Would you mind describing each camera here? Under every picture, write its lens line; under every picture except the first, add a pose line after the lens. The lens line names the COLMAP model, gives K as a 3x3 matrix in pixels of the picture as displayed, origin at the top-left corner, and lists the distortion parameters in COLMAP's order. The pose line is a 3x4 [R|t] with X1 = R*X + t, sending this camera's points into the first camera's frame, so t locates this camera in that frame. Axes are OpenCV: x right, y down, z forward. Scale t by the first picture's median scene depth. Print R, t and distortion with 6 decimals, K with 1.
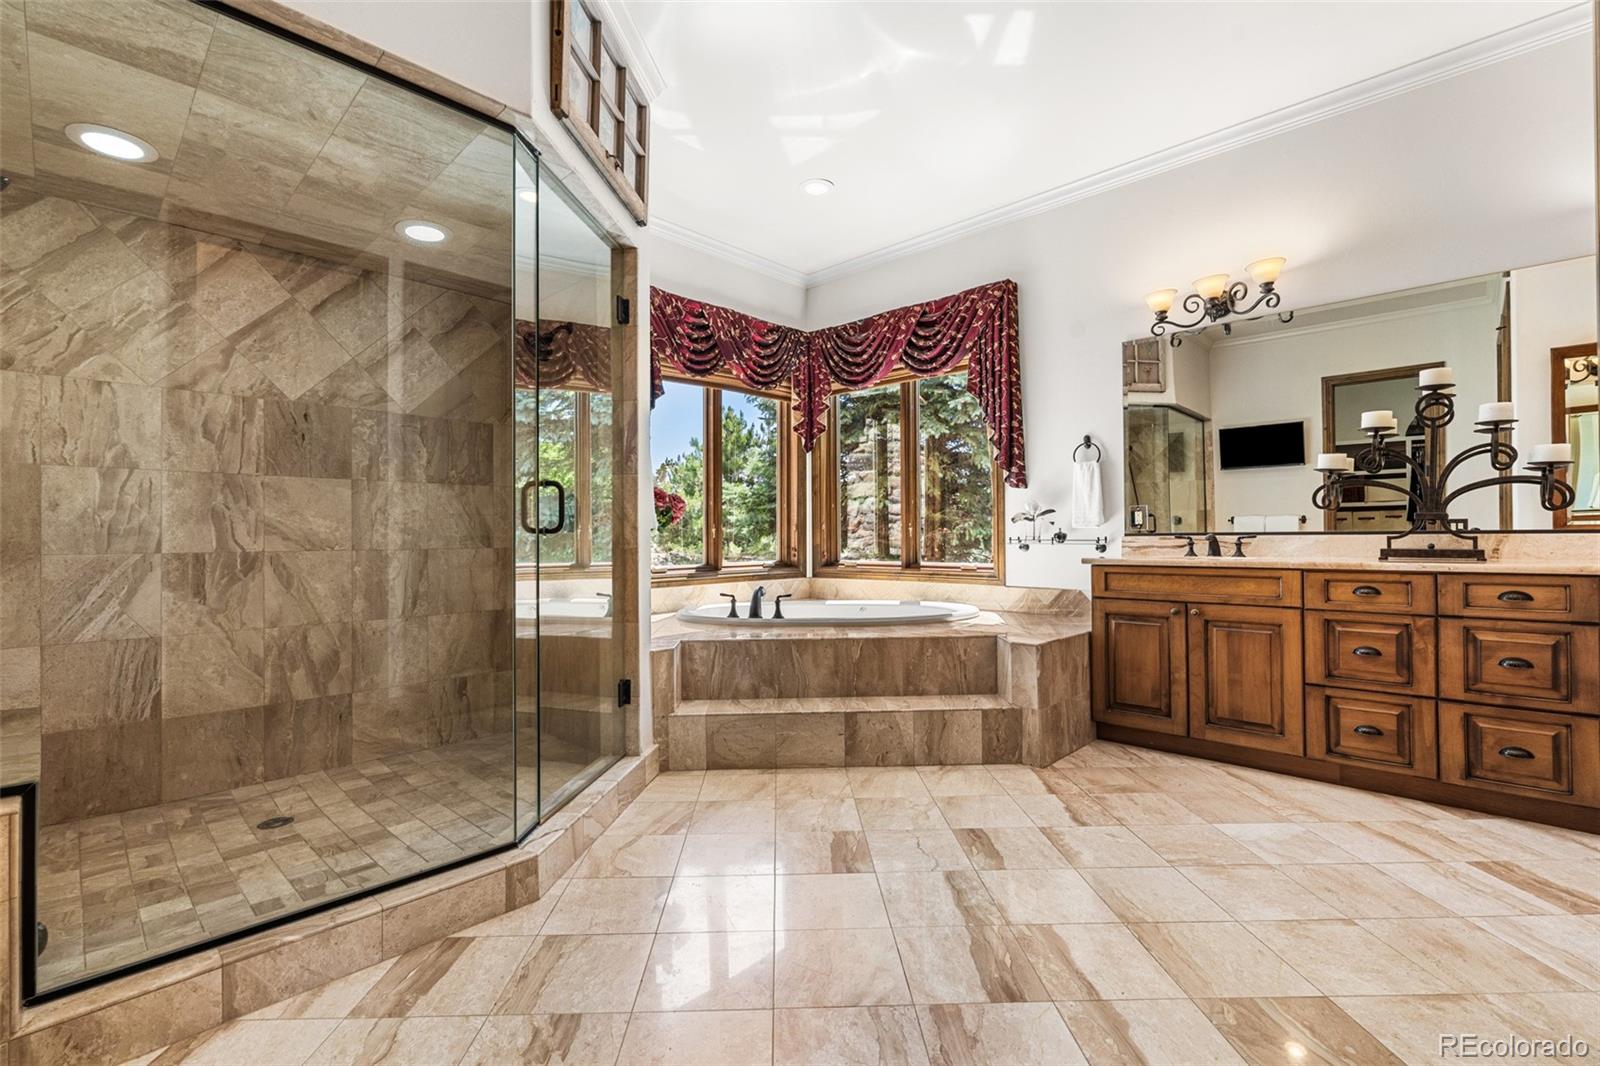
lens RADIAL K [[708.9, 0, 791.1], [0, 708.9, 528.4], [0, 0, 1]] dist [-0.003763, 0.000227]
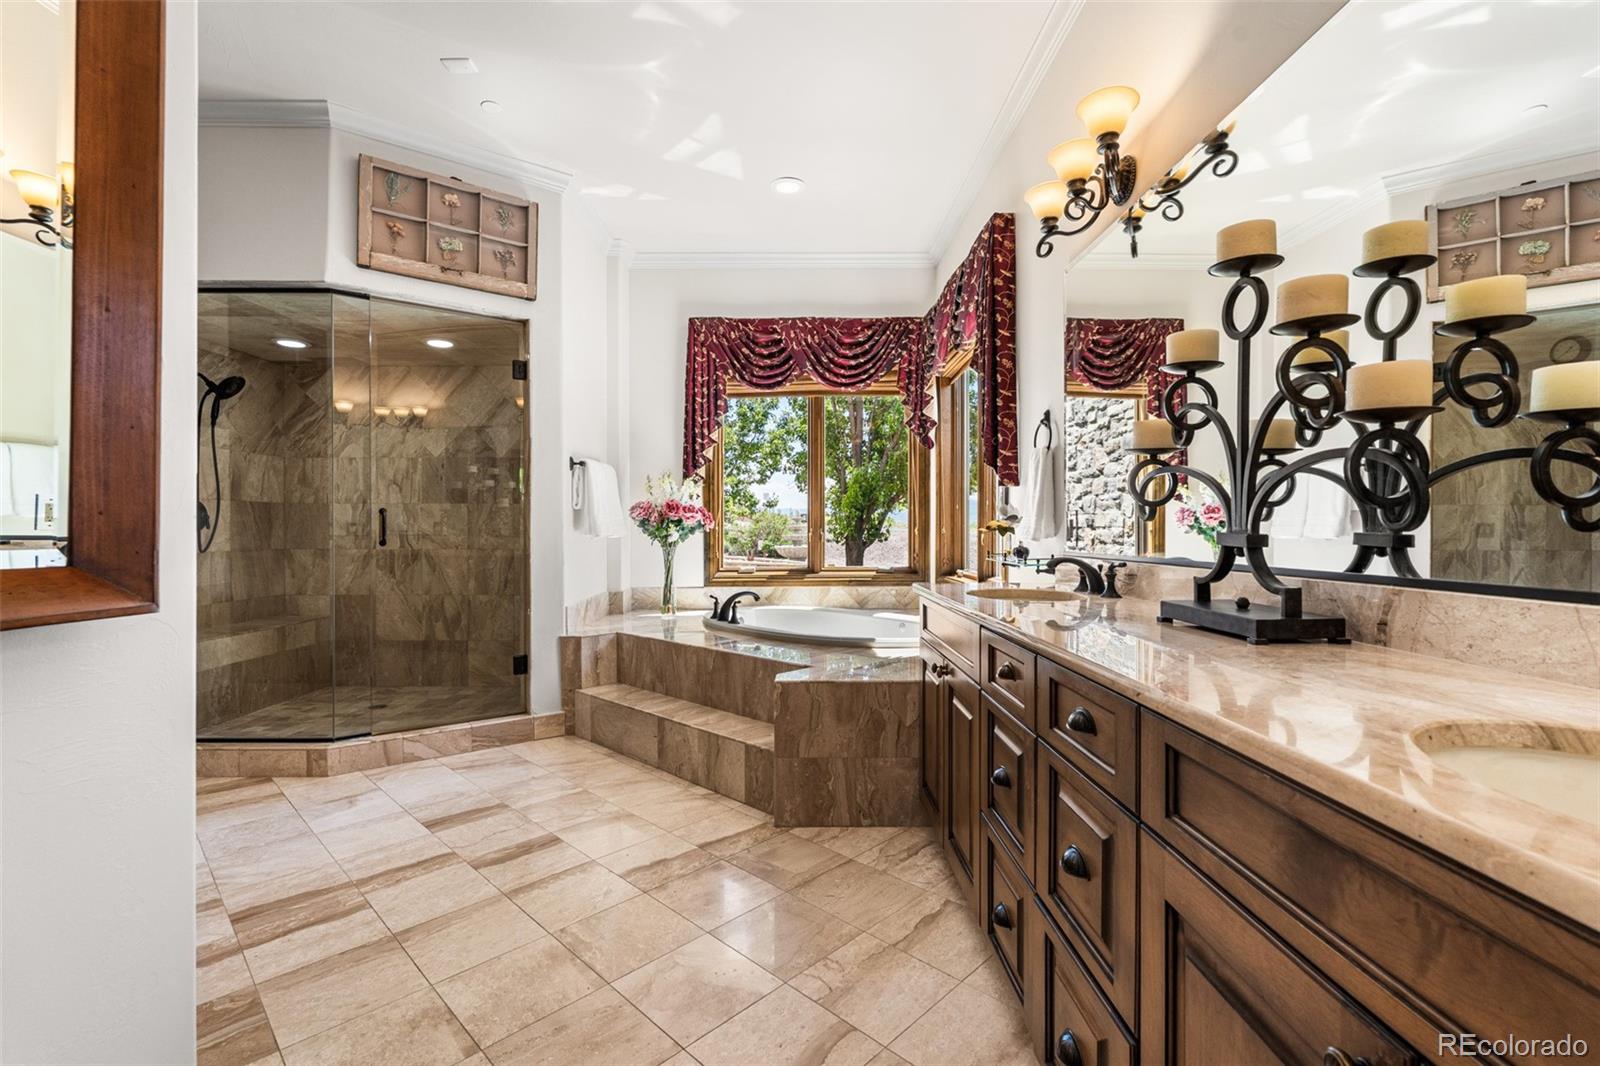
lens RADIAL K [[708.9, 0, 795.1], [0, 708.9, 529.8], [0, 0, 1]] dist [-0.003763, 0.000227]
pose [[0.696243, 0.008528, -0.717756, 1.036847], [0.004211, 0.999864, 0.015965, -0.034711], [0.717794, -0.014138, 0.696112, 0.450308]]
